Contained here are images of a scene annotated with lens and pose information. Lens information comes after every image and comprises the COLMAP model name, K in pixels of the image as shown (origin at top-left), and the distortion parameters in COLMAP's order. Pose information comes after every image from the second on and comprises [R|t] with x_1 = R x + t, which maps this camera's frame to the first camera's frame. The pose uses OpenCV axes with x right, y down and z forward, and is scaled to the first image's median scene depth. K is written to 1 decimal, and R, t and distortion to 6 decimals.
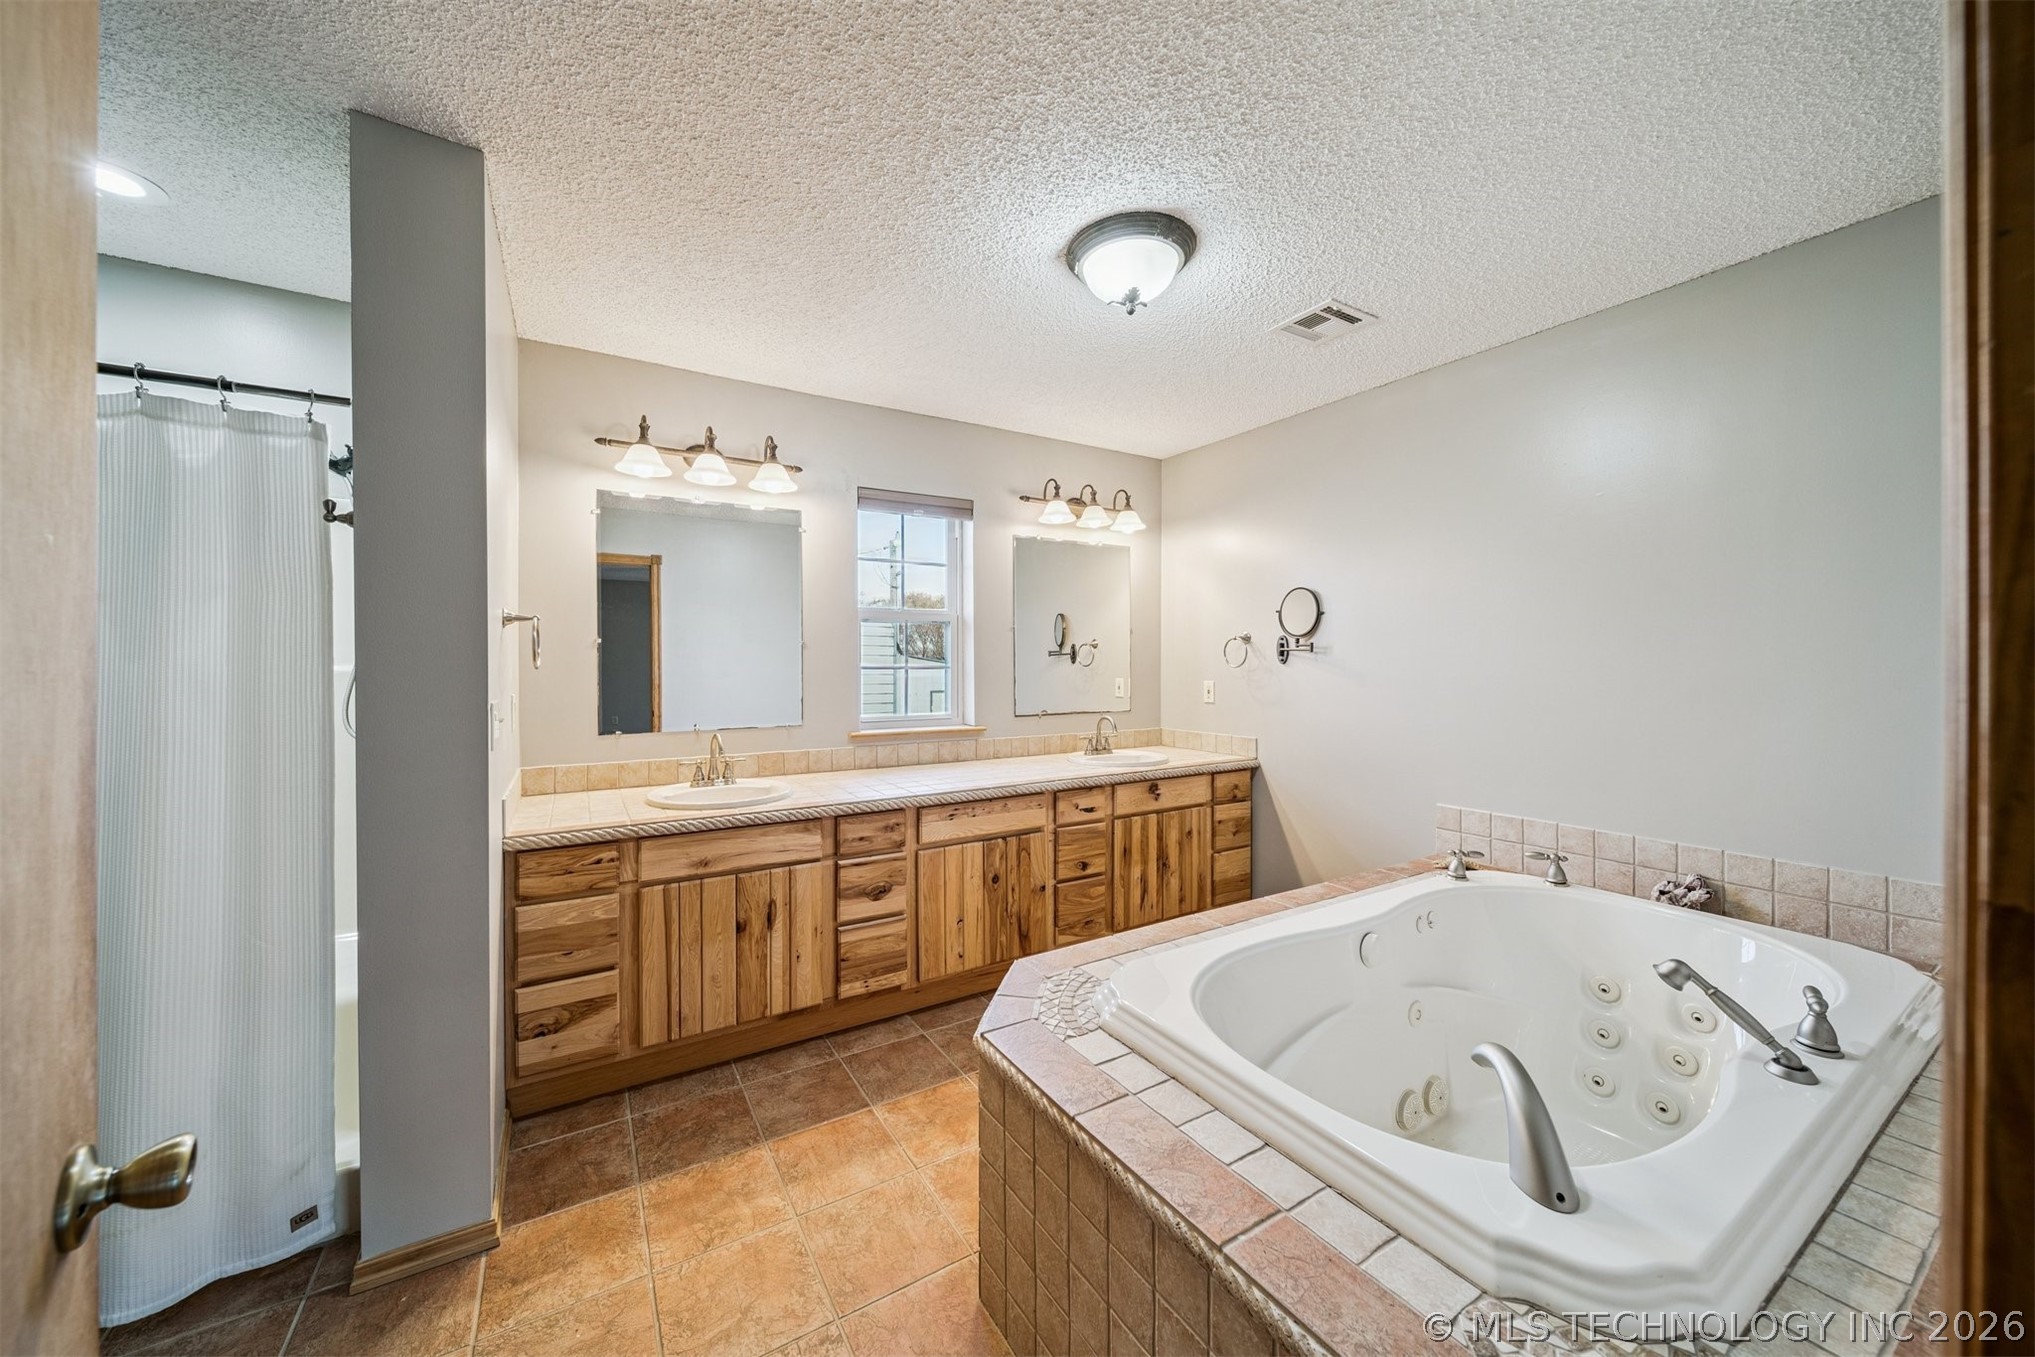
lens RADIAL K [[725.8, 0, 1009.4], [0, 725.8, 667.3], [0, 0, 1]] dist [-0.000080, -0.000017]
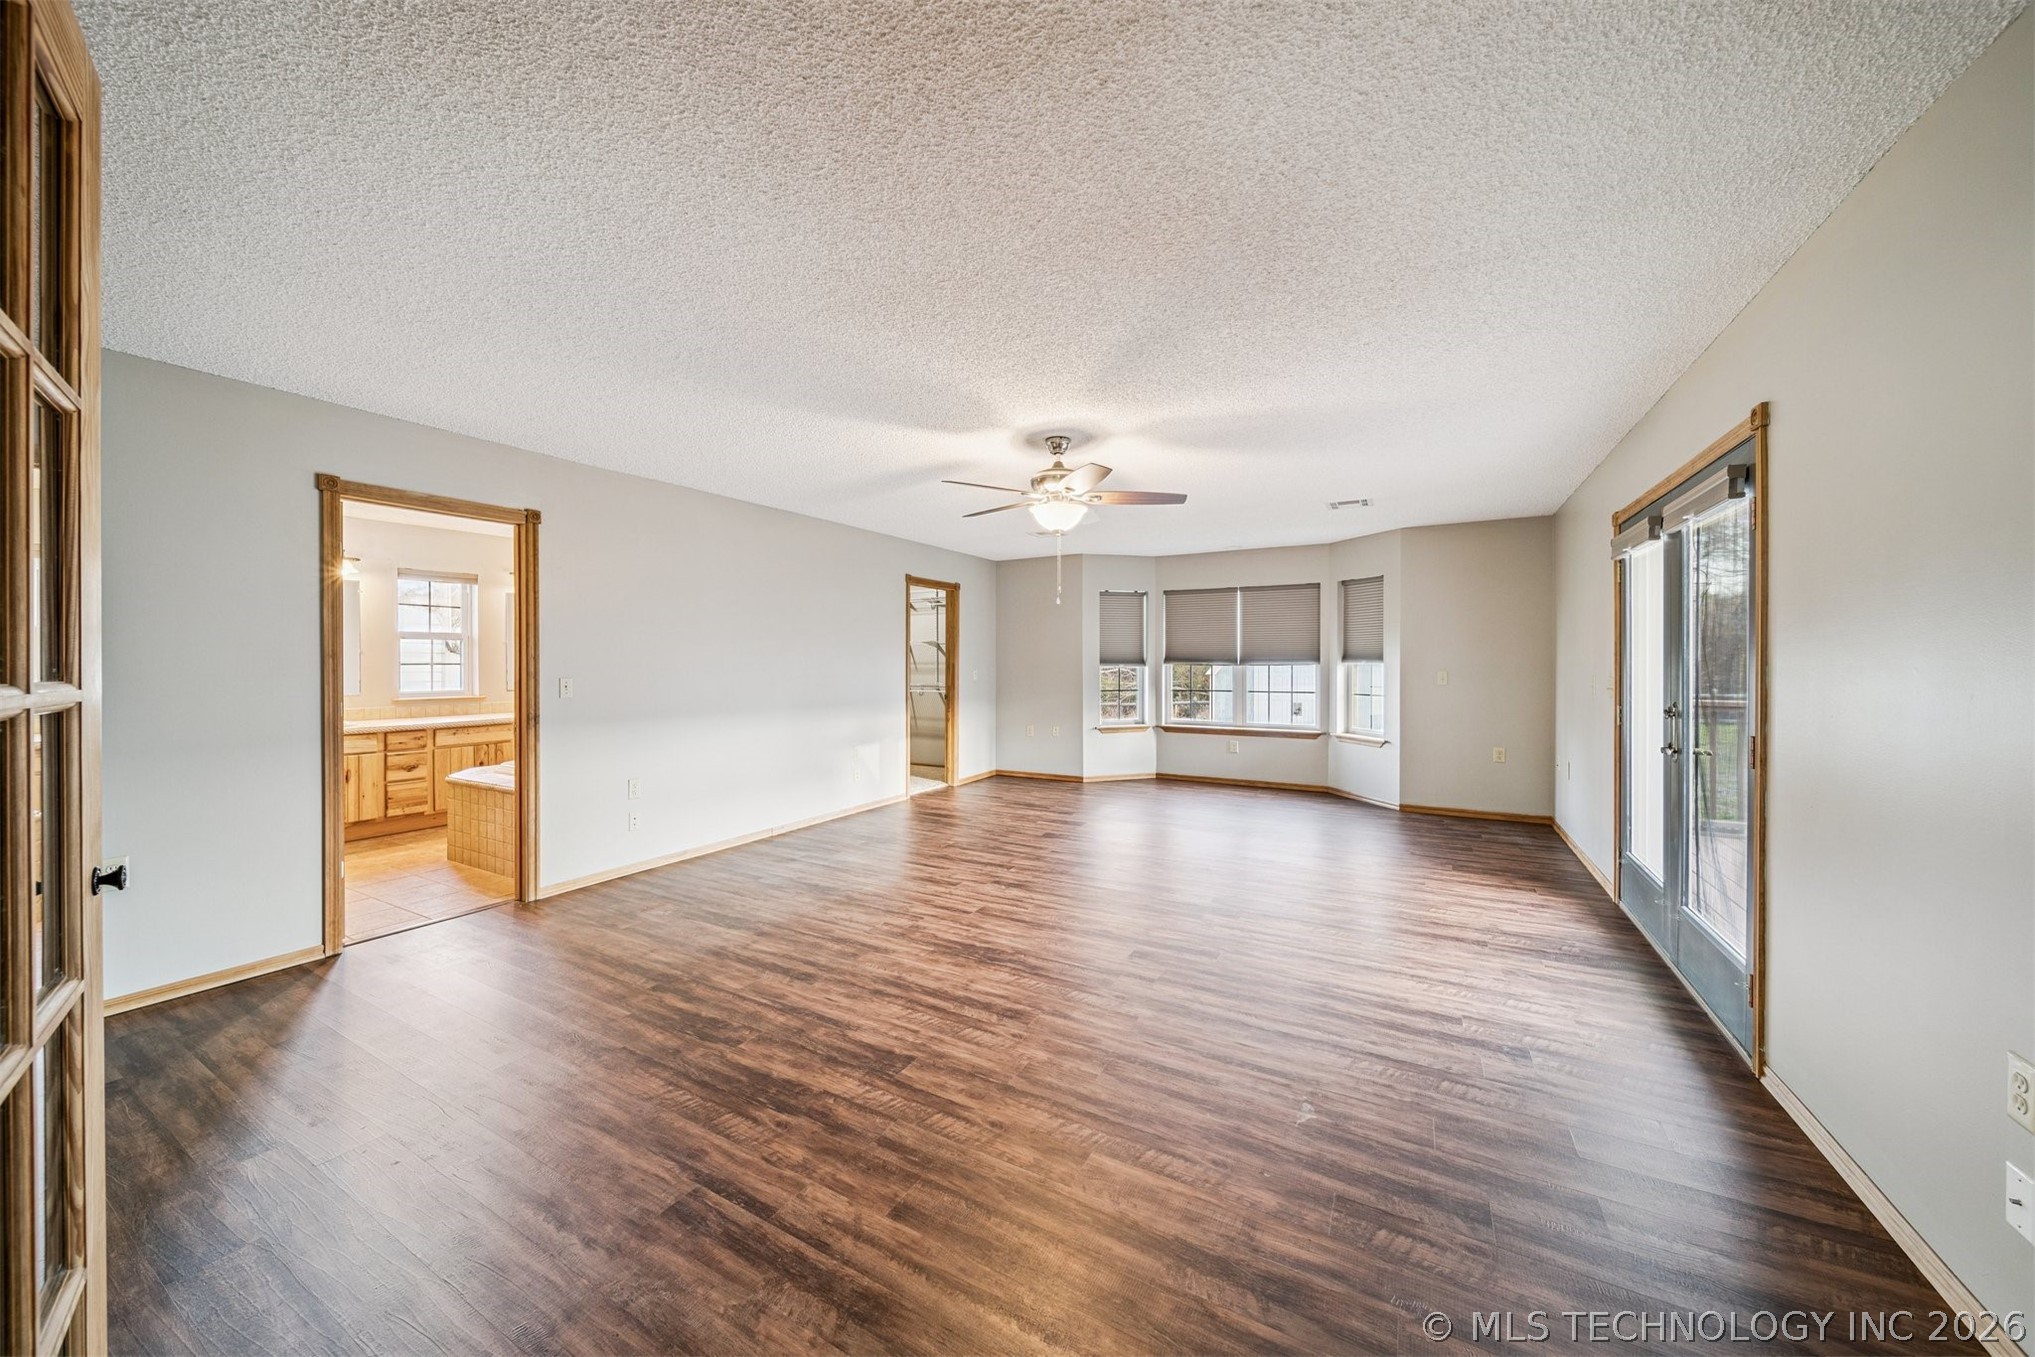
lens RADIAL K [[716.6, 0, 1001.9], [0, 716.6, 662.7], [0, 0, 1]] dist [0.001491, -0.001469]
pose [[0.880484, 0.001163, 0.474074, 0.371607], [0.000773, 0.999992, -0.003888, 0.006409], [-0.474075, 0.003790, 0.880477, -1.781161]]
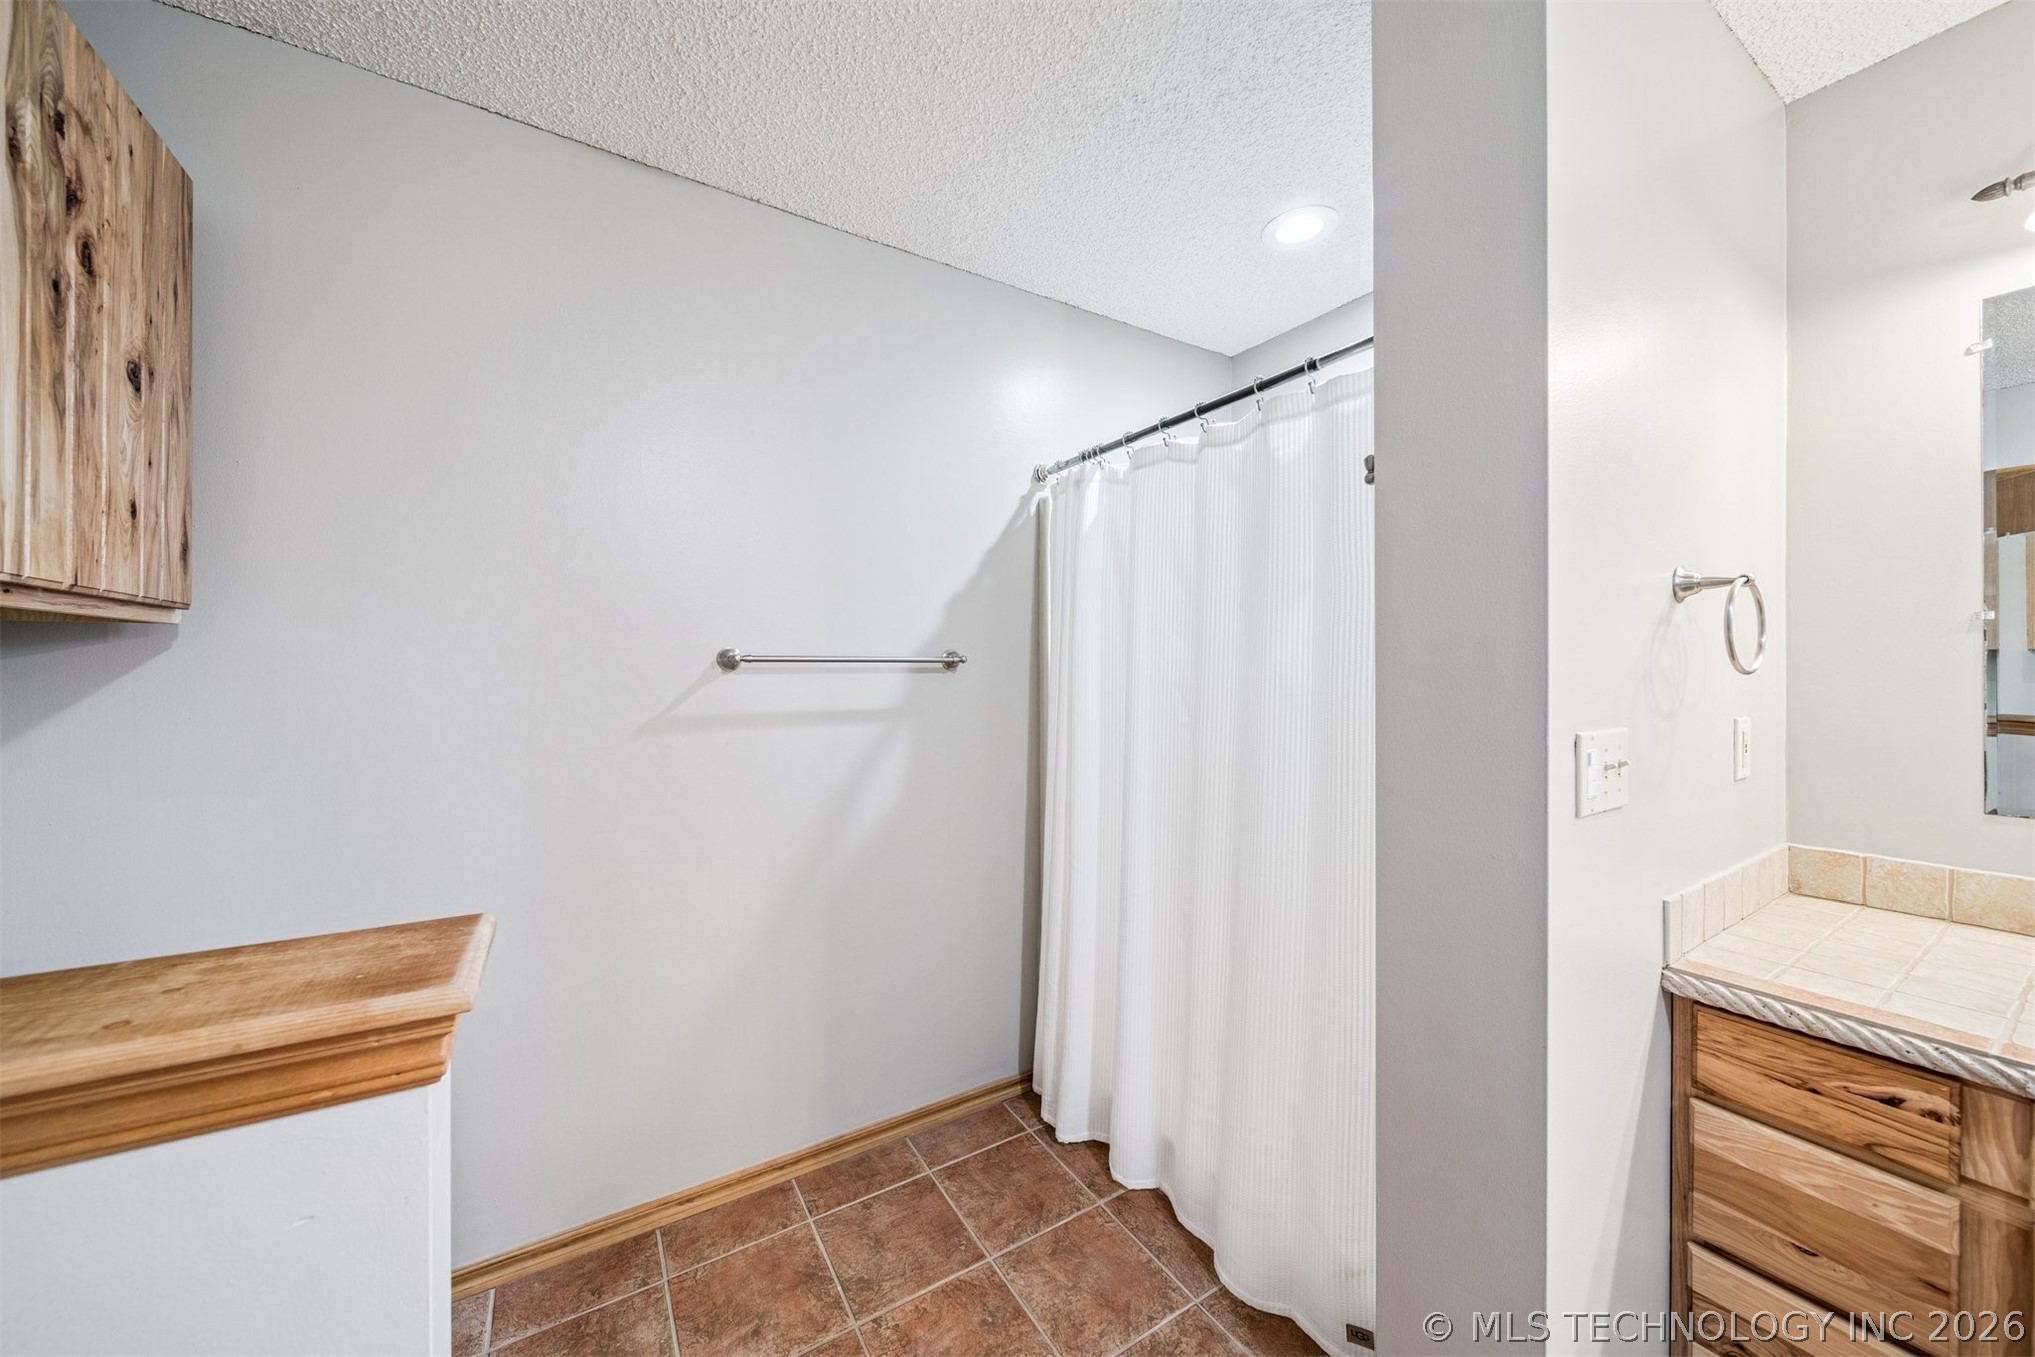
lens RADIAL K [[716.6, 0, 1001.9], [0, 716.6, 662.7], [0, 0, 1]] dist [0.001491, -0.001469]
pose [[-0.006098, 0.000343, -0.999981, -0.101709], [-0.001956, 0.999998, 0.000354, -0.004521], [0.999979, 0.001958, -0.006097, 0.389115]]
